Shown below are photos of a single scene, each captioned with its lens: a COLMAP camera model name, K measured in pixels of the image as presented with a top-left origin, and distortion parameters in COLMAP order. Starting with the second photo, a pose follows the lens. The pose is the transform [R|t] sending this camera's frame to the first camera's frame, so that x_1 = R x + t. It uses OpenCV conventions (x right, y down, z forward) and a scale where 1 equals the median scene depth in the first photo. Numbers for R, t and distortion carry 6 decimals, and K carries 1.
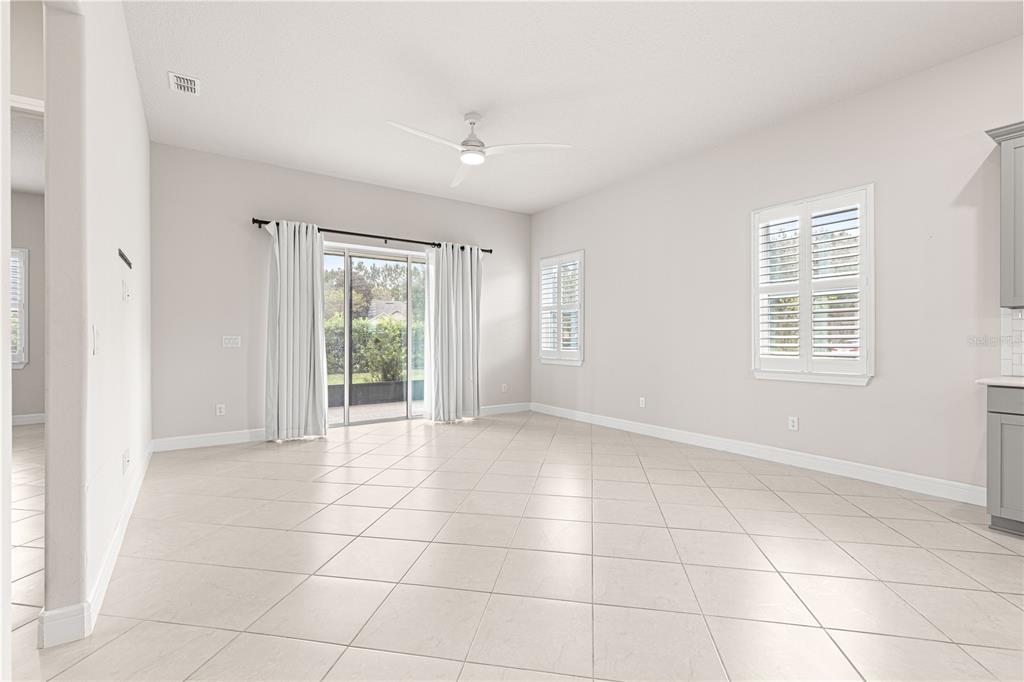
lens RADIAL K [[462.1, 0, 509.6], [0, 462.1, 339.7], [0, 0, 1]] dist [0.011302, -0.000278]
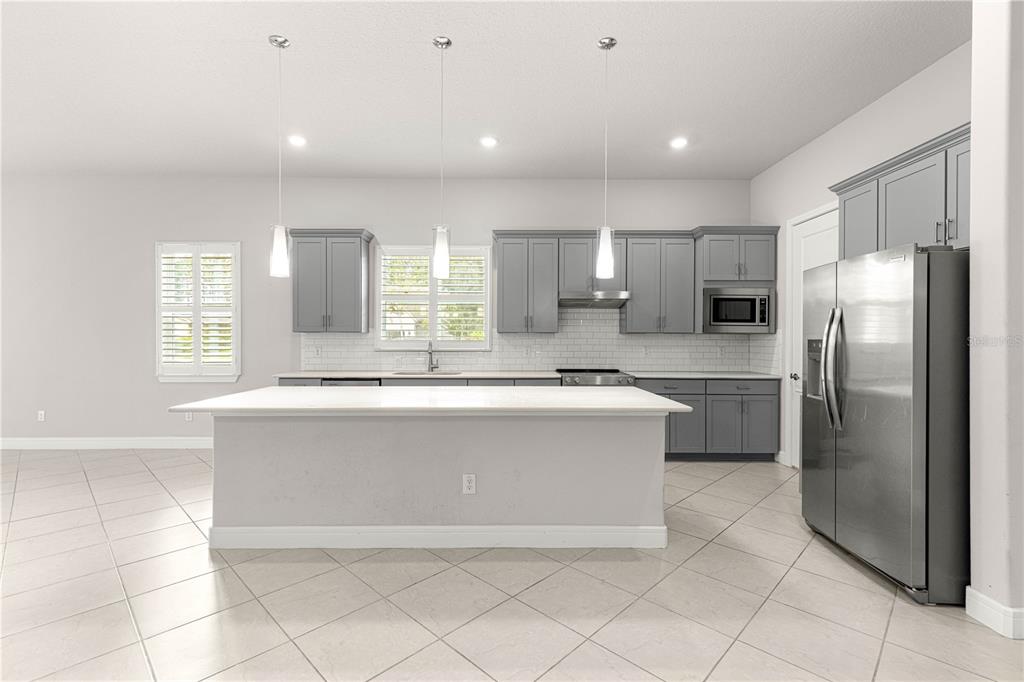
lens RADIAL K [[457.8, 0, 503.9], [0, 457.8, 340.0], [0, 0, 1]] dist [0.013450, -0.000445]
pose [[0.570512, -0.001891, 0.821287, 0.051121], [-0.001950, 0.999991, 0.003657, -0.026577], [-0.821287, -0.003688, 0.570503, -0.340011]]
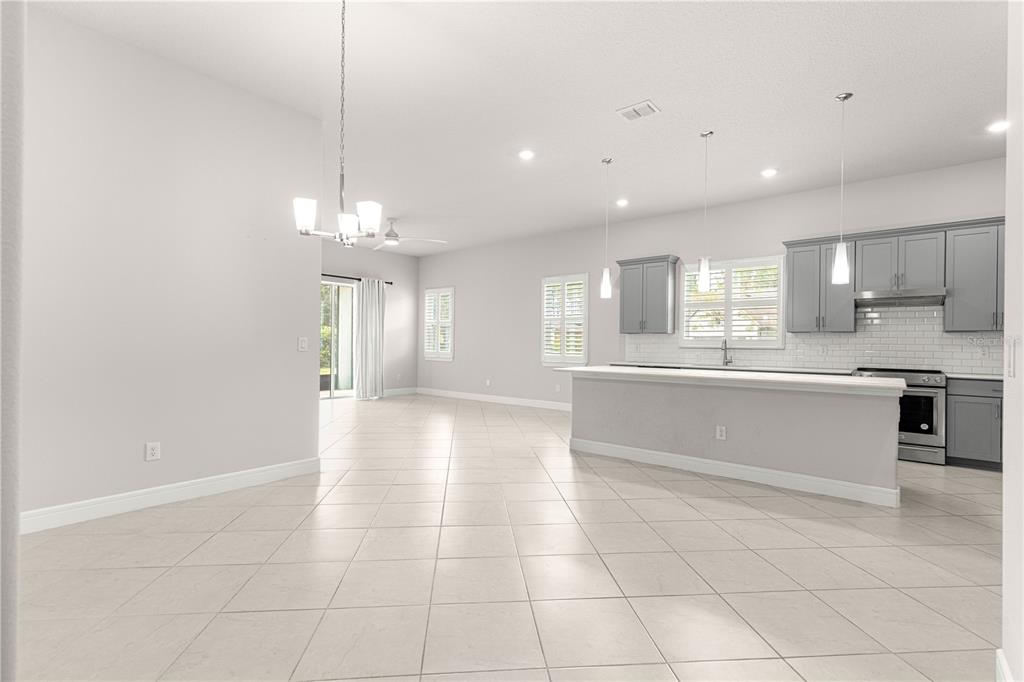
lens RADIAL K [[462.1, 0, 509.6], [0, 462.1, 339.7], [0, 0, 1]] dist [0.011302, -0.000278]
pose [[0.964437, 0.012896, 0.263999, -0.082327], [-0.010978, 0.999902, -0.008741, -0.004773], [-0.264086, 0.005532, 0.964483, -0.651519]]
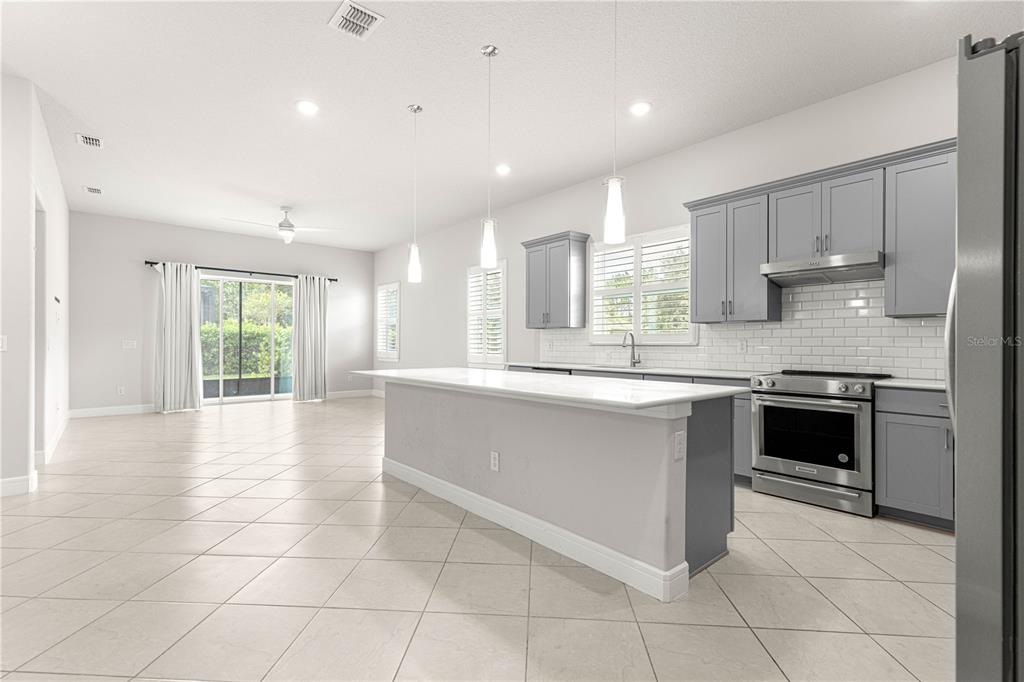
lens RADIAL K [[457.8, 0, 503.9], [0, 457.8, 340.0], [0, 0, 1]] dist [0.013450, -0.000445]
pose [[0.994158, 0.004118, 0.107856, 0.400003], [-0.003270, 0.999962, -0.008038, -0.001116], [-0.107885, 0.007639, 0.994134, -0.549648]]
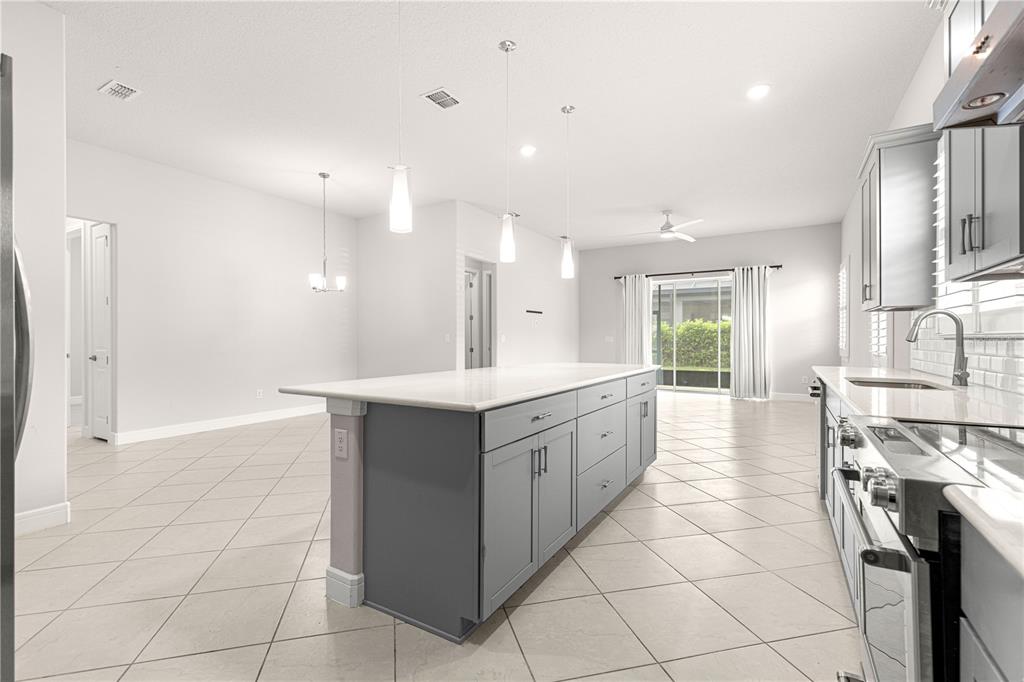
lens RADIAL K [[460.0, 0, 512.0], [0, 460.0, 341.0], [0, 0, 1]] dist [0.000877, -0.000095]
pose [[0.430035, 0.003529, -0.902805, 0.965170], [0.000697, 0.999991, 0.004240, 0.002289], [0.902812, -0.002452, 0.430029, -0.221641]]
